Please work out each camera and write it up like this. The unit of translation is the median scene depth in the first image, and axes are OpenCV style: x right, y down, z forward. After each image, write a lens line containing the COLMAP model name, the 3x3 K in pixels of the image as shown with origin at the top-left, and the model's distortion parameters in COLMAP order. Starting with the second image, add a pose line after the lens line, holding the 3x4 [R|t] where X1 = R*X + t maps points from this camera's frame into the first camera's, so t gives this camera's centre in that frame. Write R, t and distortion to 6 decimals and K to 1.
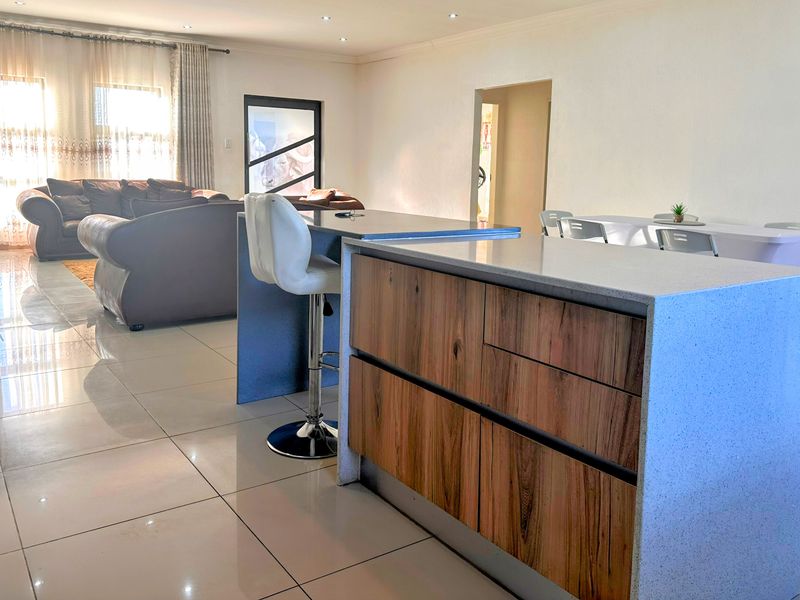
lens RADIAL K [[653.2, 0, 401.2], [0, 653.2, 271.2], [0, 0, 1]] dist [0.002132, -0.017175]
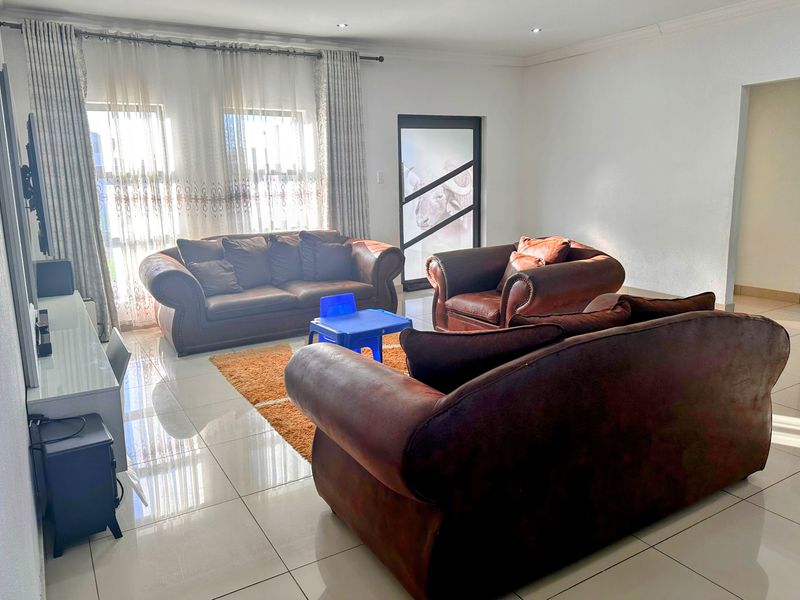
lens RADIAL K [[569.7, 0, 396.6], [0, 569.7, 303.6], [0, 0, 1]] dist [0.089728, -0.114558]
pose [[0.996047, -0.032189, -0.082794, -0.214110], [0.037034, 0.997649, 0.057661, -0.088551], [0.080743, -0.060499, 0.994897, 0.316289]]
